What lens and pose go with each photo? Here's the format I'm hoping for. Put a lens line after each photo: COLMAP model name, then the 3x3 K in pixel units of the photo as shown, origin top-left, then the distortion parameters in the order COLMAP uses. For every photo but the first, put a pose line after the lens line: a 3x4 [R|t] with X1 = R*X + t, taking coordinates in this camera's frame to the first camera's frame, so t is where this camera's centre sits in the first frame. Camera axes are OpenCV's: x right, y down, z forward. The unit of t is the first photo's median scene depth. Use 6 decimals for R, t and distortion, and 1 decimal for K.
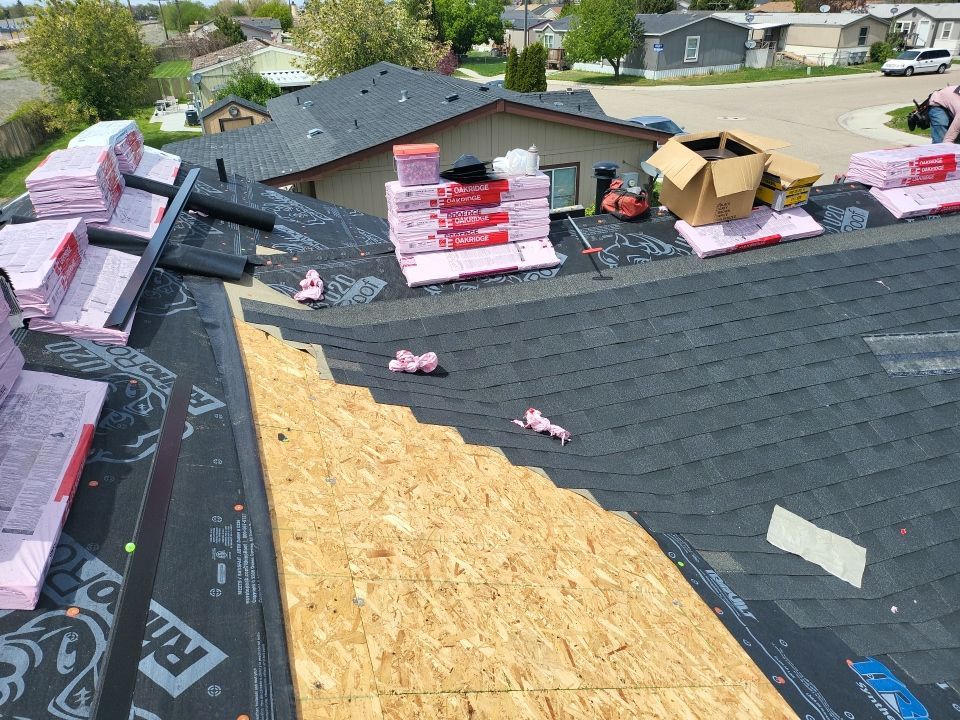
lens RADIAL K [[678.7, 0, 477.6], [0, 678.7, 361.6], [0, 0, 1]] dist [-0.000580, -0.005717]
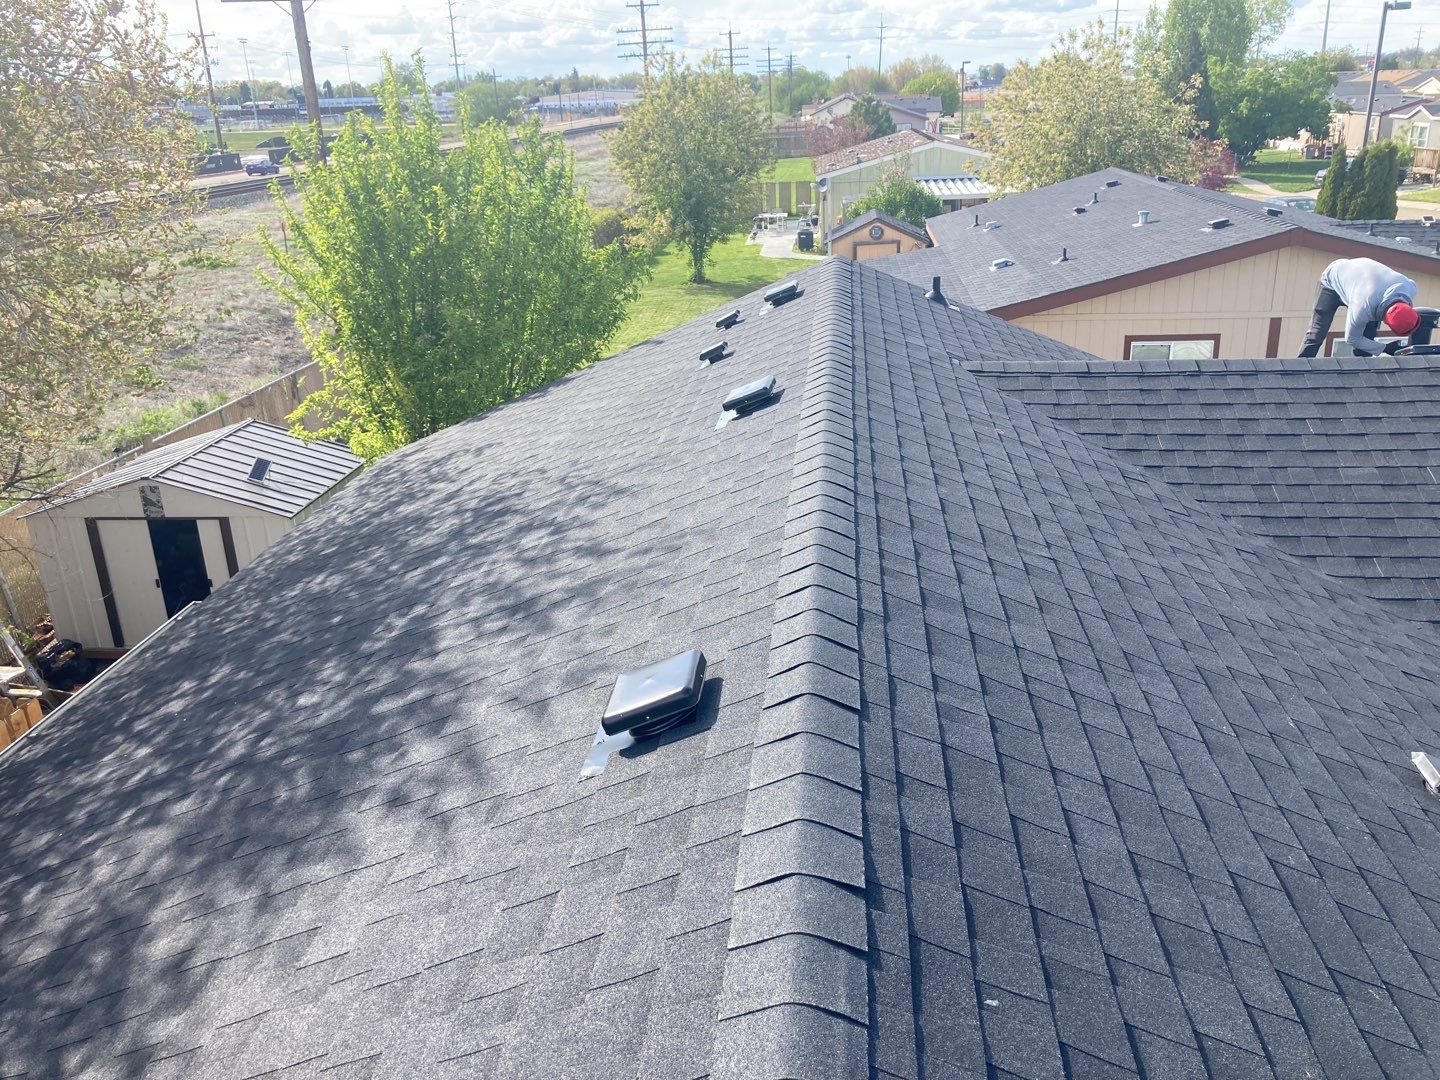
lens RADIAL K [[1217.0, 0, 720.5], [0, 1217.0, 537.6], [0, 0, 1]] dist [-0.003543, -0.015023]
pose [[0.915686, 0.131709, -0.379700, 0.004612], [-0.174762, 0.981267, -0.081077, 0.048673], [0.361909, 0.140598, 0.921550, -0.117185]]
